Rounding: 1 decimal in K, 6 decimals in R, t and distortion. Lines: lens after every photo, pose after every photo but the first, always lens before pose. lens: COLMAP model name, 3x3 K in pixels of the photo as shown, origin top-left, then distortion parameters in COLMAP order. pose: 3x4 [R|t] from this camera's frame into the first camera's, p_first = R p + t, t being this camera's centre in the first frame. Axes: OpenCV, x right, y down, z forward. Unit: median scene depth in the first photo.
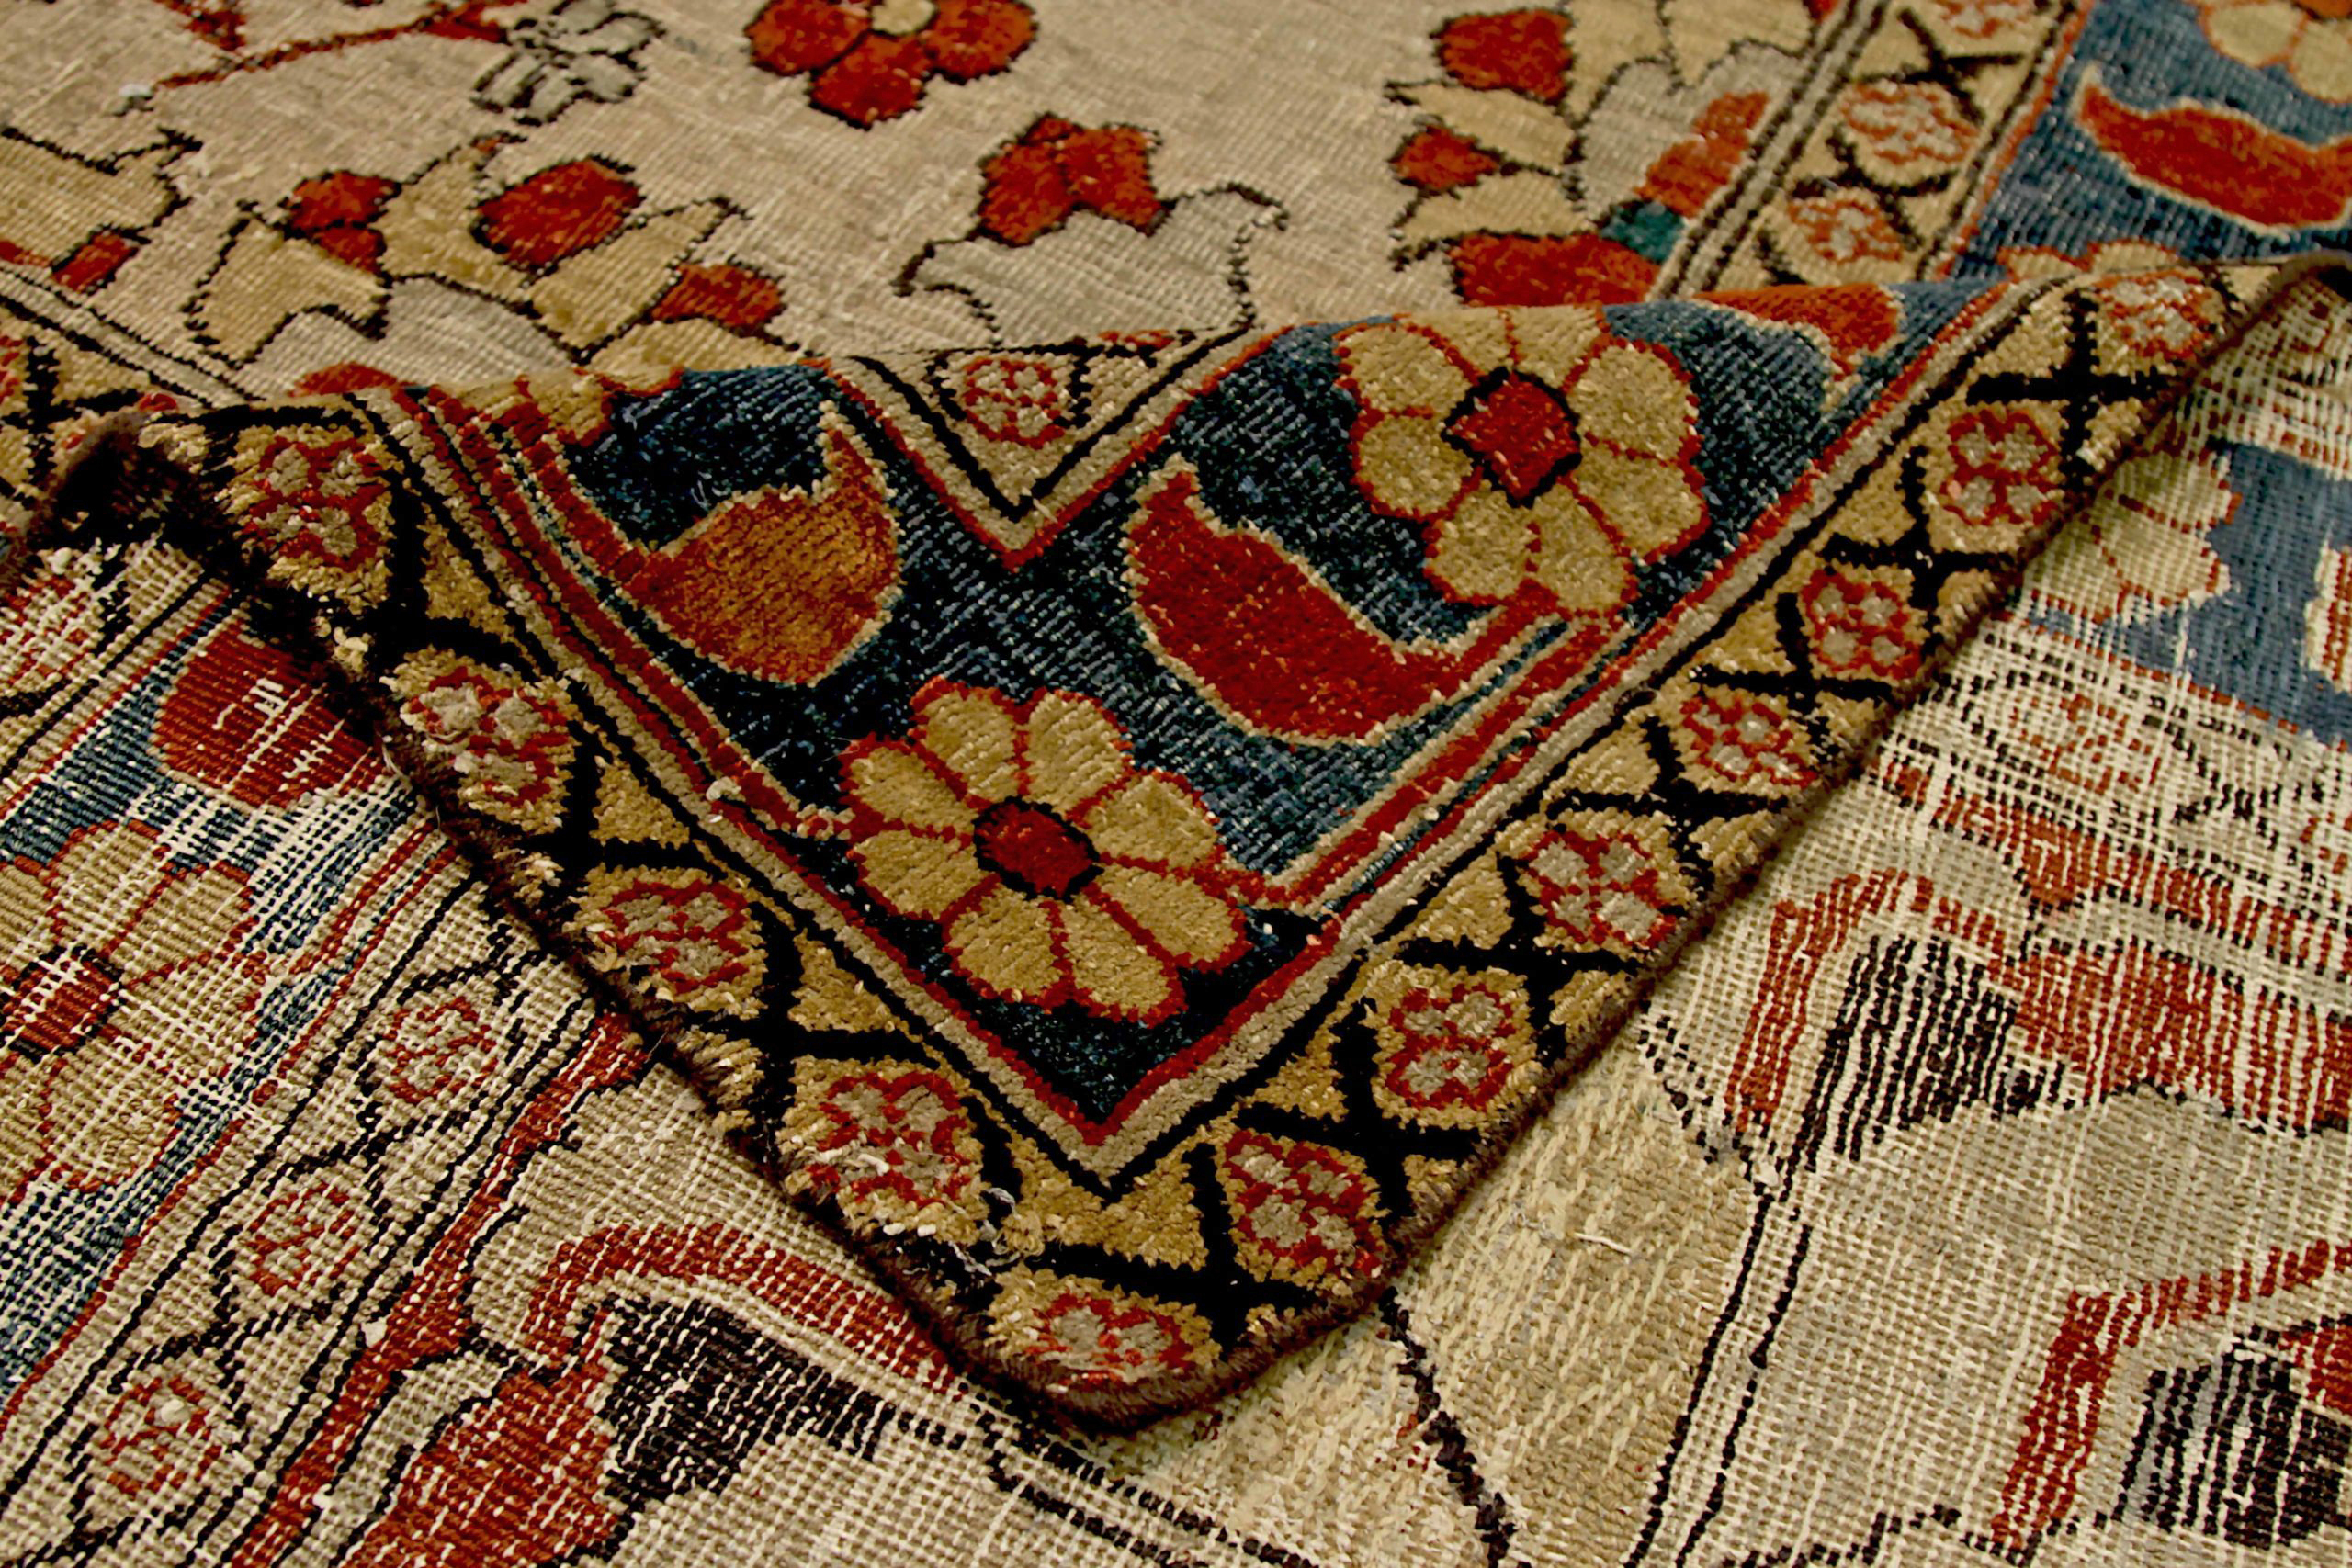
lens RADIAL K [[2610.3, 0, 1176.0], [0, 2610.3, 784.0], [0, 0, 1]] dist [-0.140552, 0.100735]
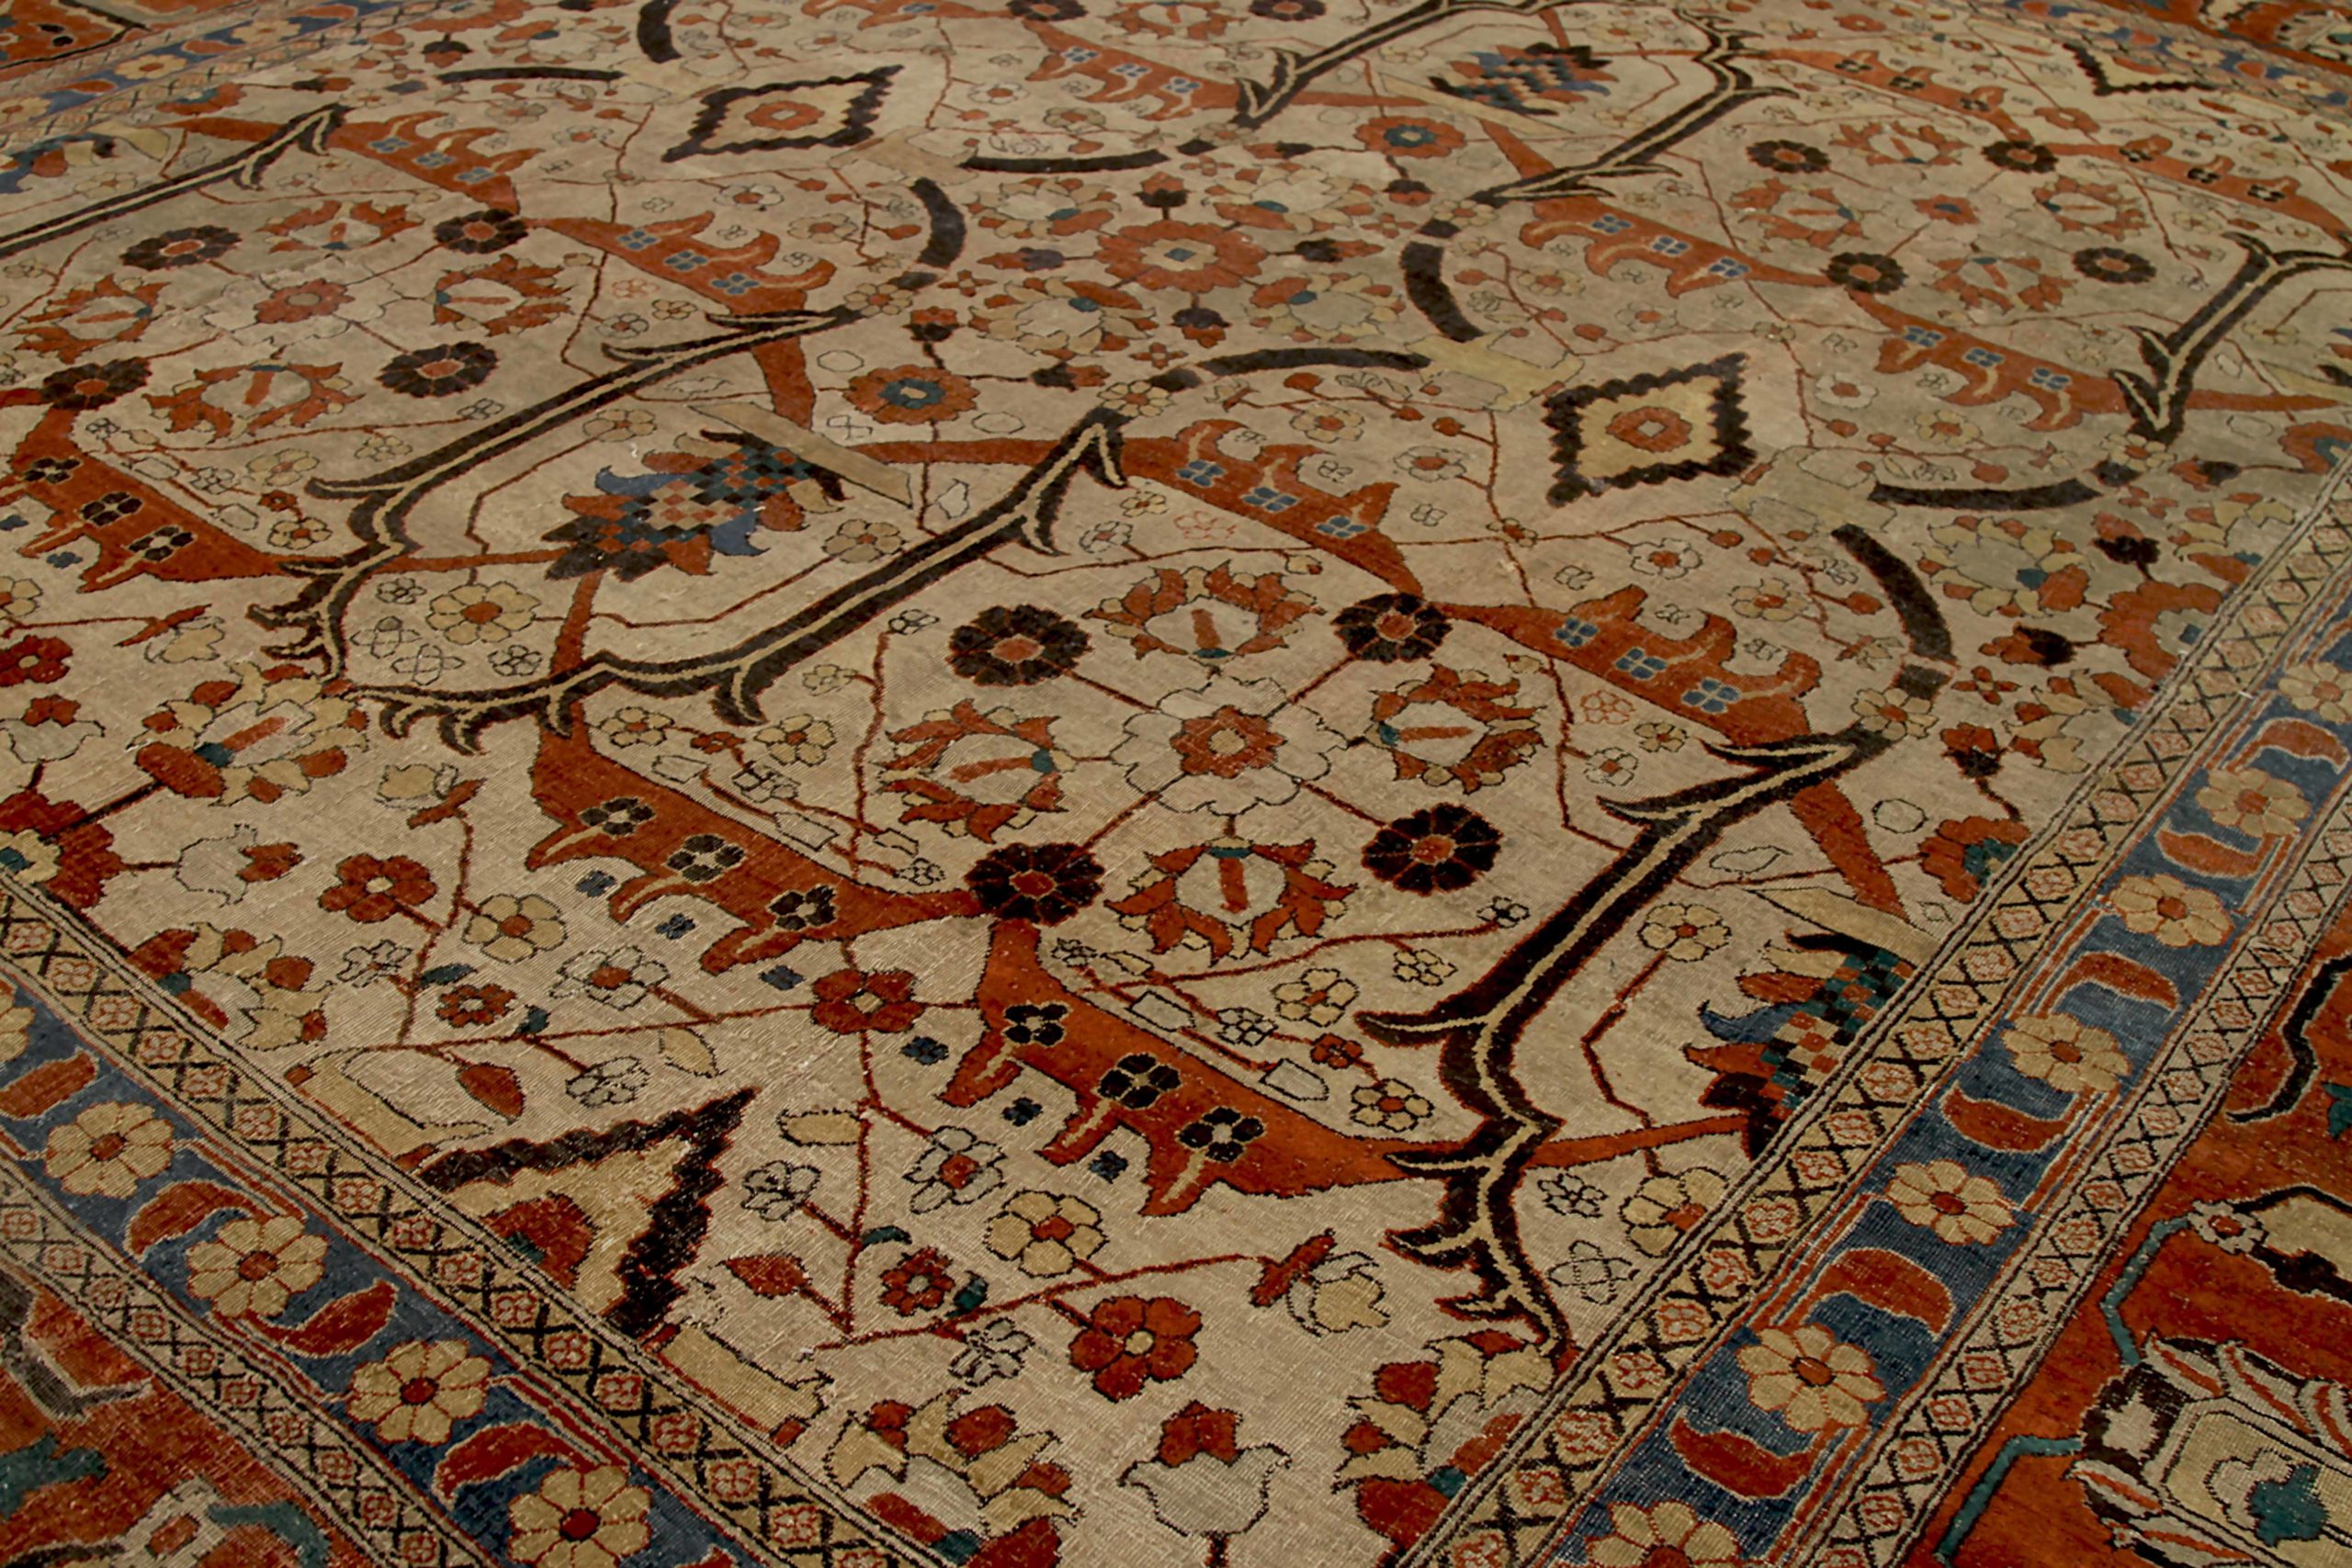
lens RADIAL K [[2610.3, 0, 1176.0], [0, 2610.3, 784.0], [0, 0, 1]] dist [-0.140552, 0.100735]
pose [[0.987819, 0.065222, -0.141281, 0.224311], [-0.106079, 0.946511, -0.304737, -0.076945], [0.113849, 0.316012, 0.941900, -1.348846]]
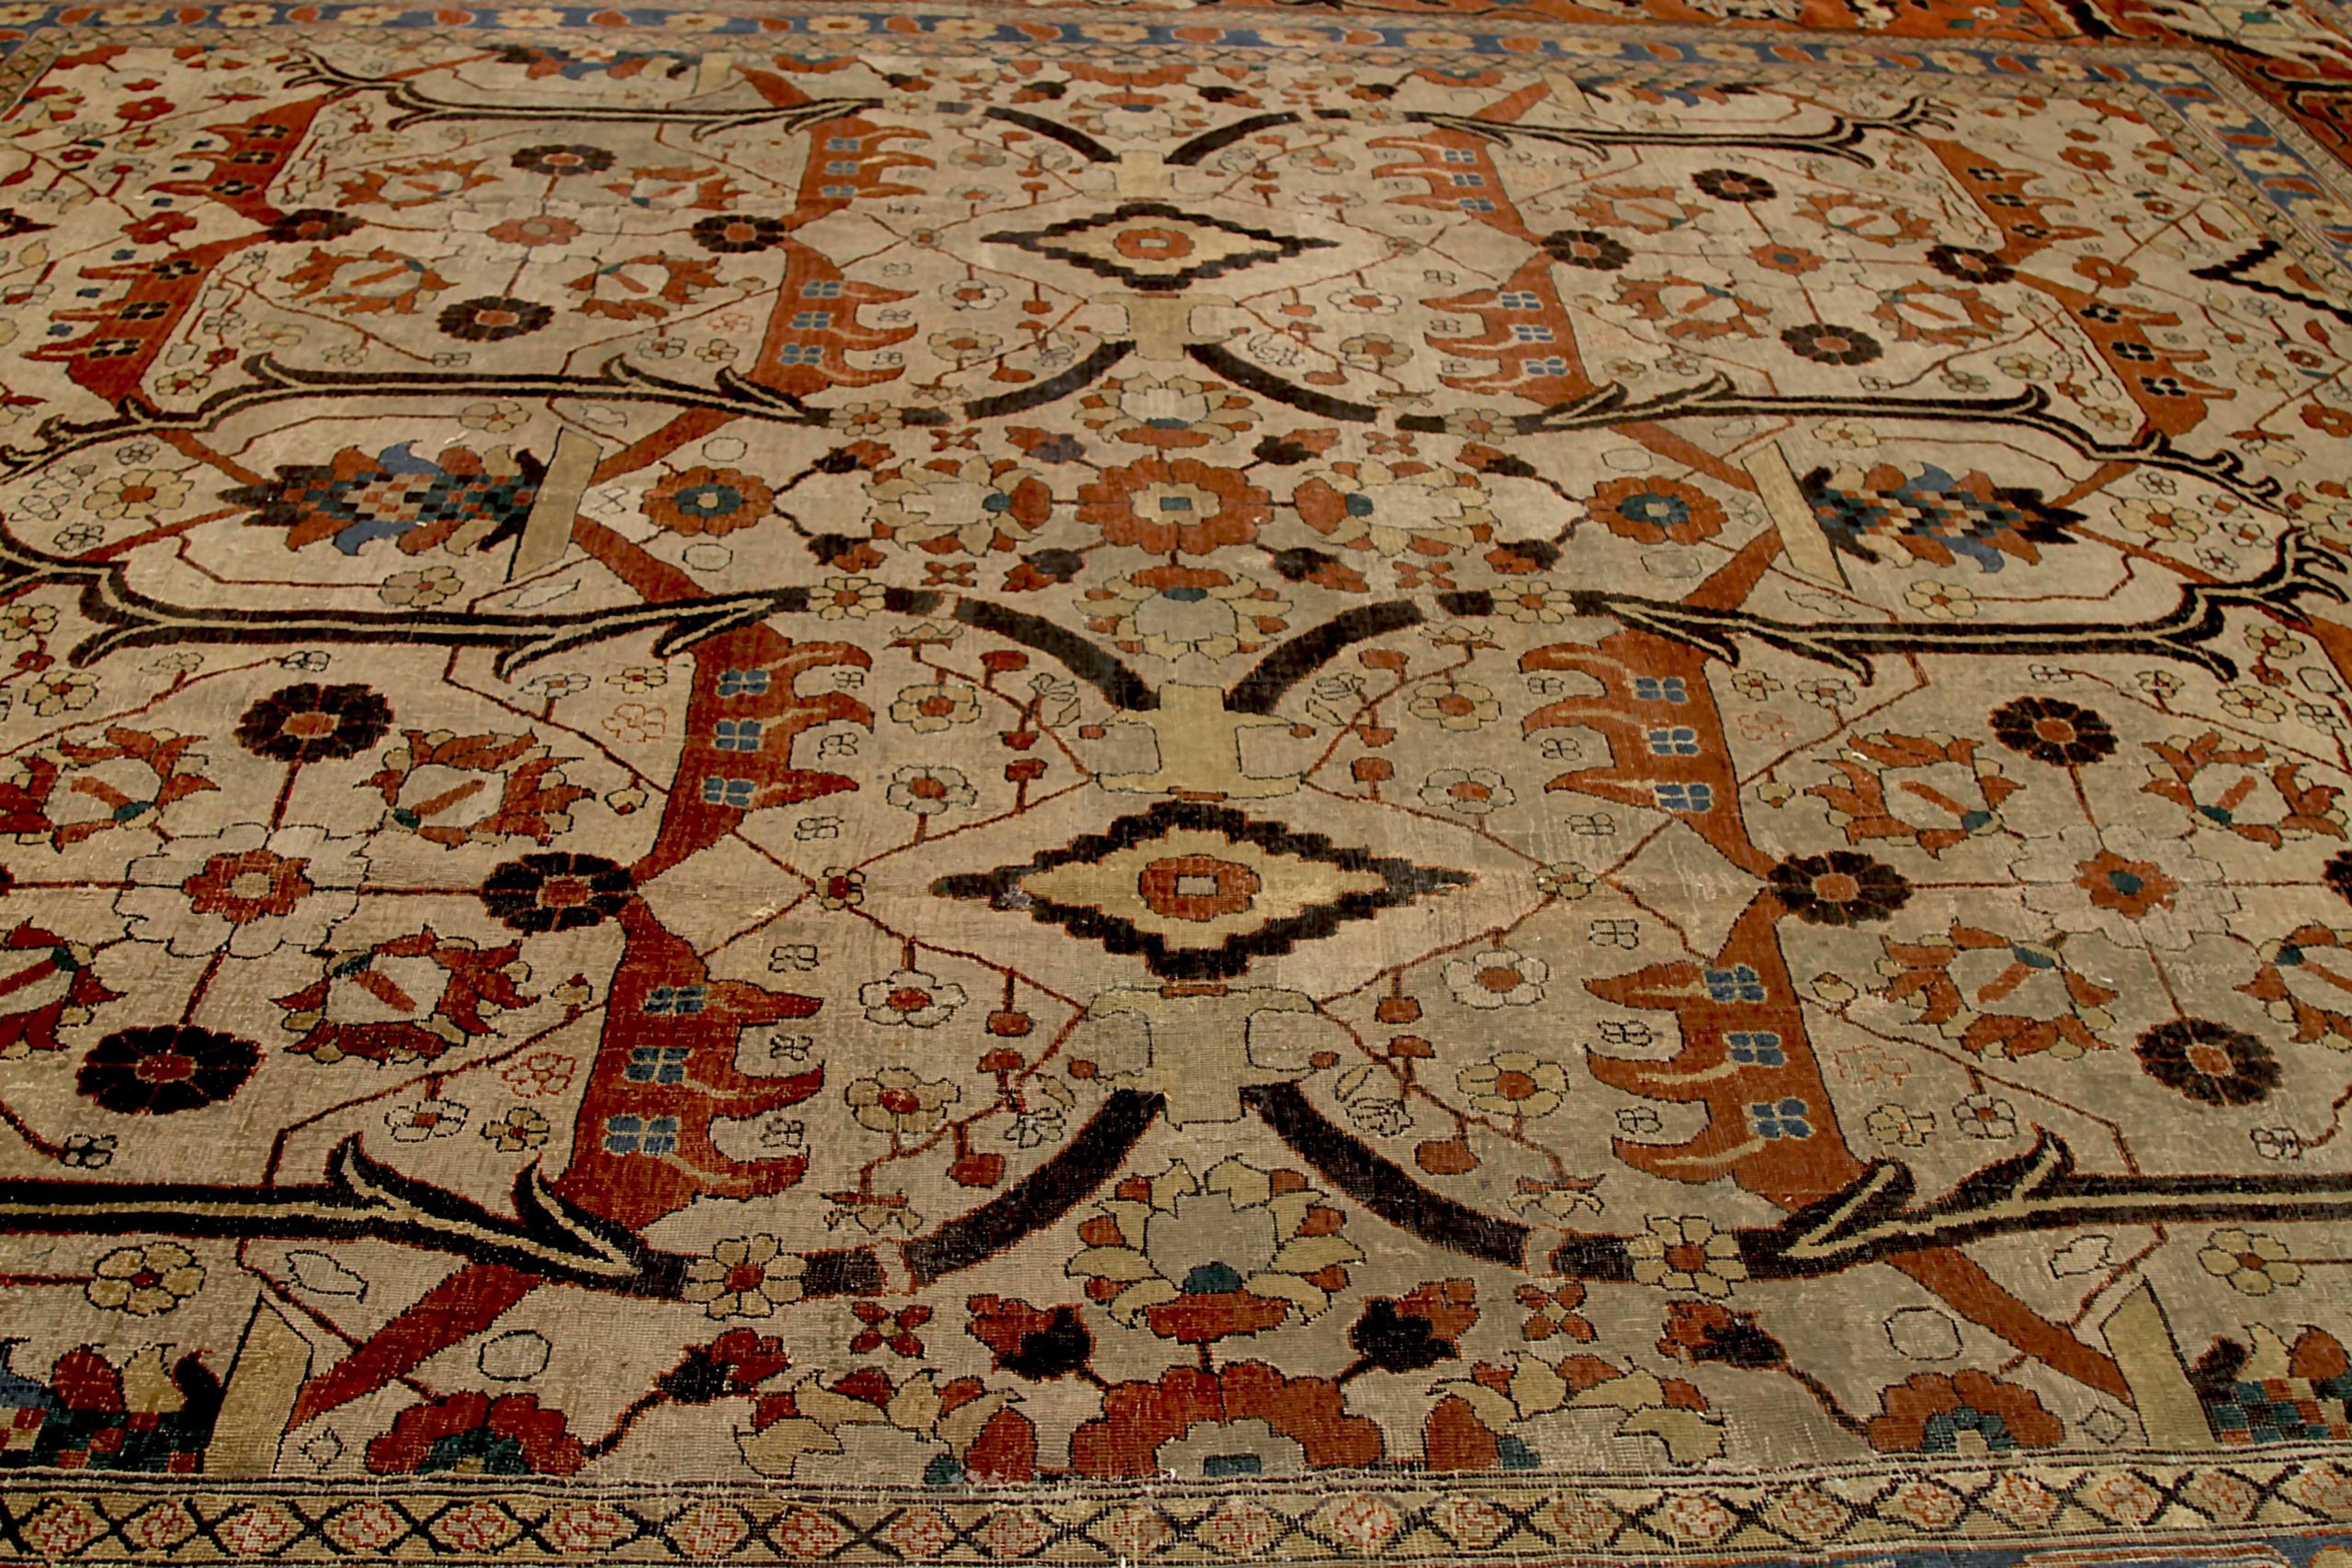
lens RADIAL K [[2610.3, 0, 1176.0], [0, 2610.3, 784.0], [0, 0, 1]] dist [-0.140552, 0.100735]
pose [[0.531786, 0.452689, -0.715735, 2.397581], [-0.688949, 0.722738, -0.054765, -1.731766], [0.492497, 0.522228, 0.696221, 0.060197]]
